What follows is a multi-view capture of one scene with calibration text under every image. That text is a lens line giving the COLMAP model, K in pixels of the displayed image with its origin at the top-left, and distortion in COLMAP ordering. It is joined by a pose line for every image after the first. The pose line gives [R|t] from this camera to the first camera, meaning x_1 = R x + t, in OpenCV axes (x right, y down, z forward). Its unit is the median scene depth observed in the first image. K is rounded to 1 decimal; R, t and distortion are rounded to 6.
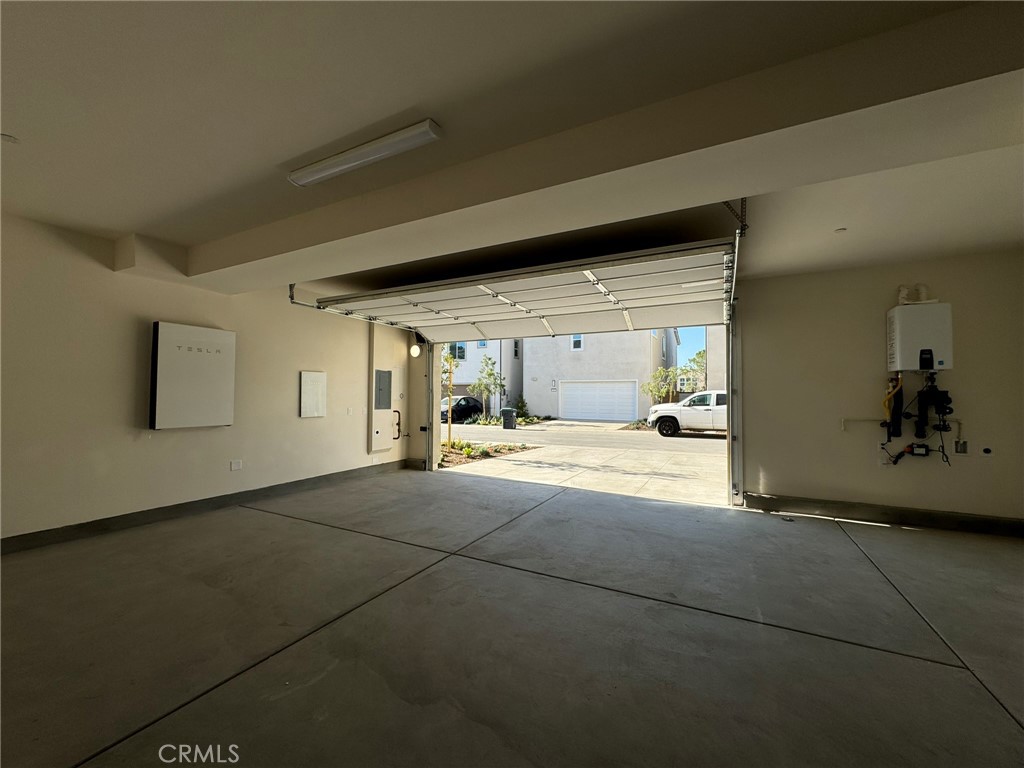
lens RADIAL K [[410.1, 0, 512.0], [0, 410.1, 384.0], [0, 0, 1]] dist [0.000793, 0.000063]
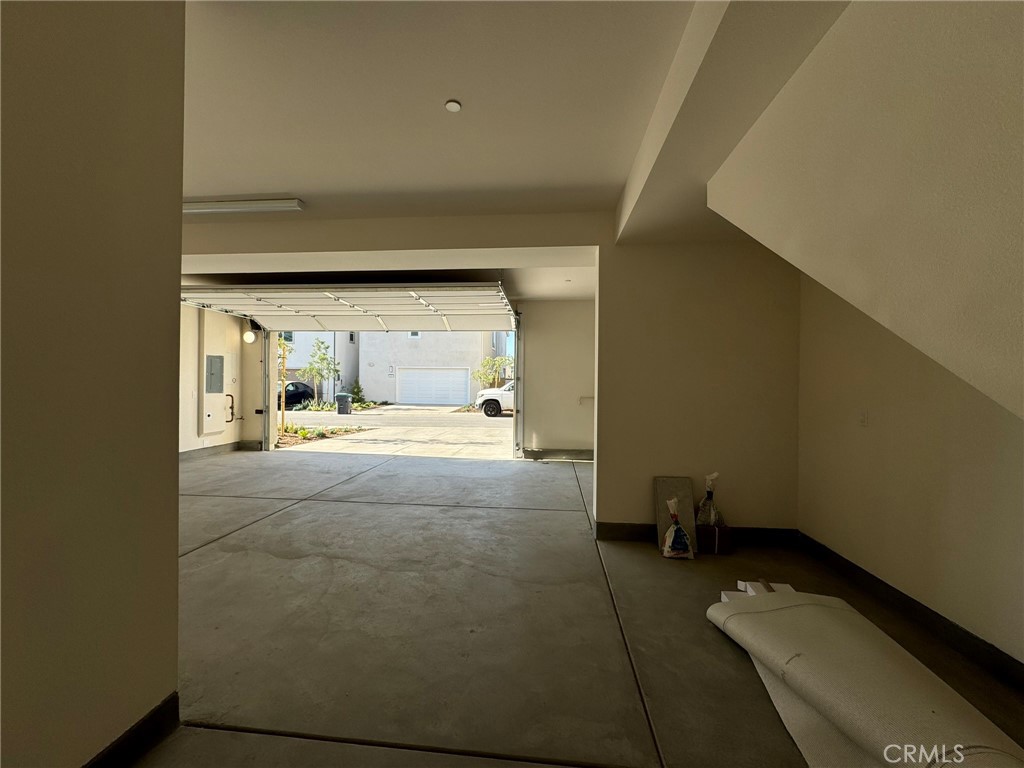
lens RADIAL K [[410.1, 0, 512.0], [0, 410.1, 384.0], [0, 0, 1]] dist [0.000793, 0.000063]
pose [[0.926869, 0.002835, 0.375373, -0.008168], [-0.015718, 0.999388, 0.031264, -0.004442], [-0.375054, -0.034878, 0.926346, -0.191399]]
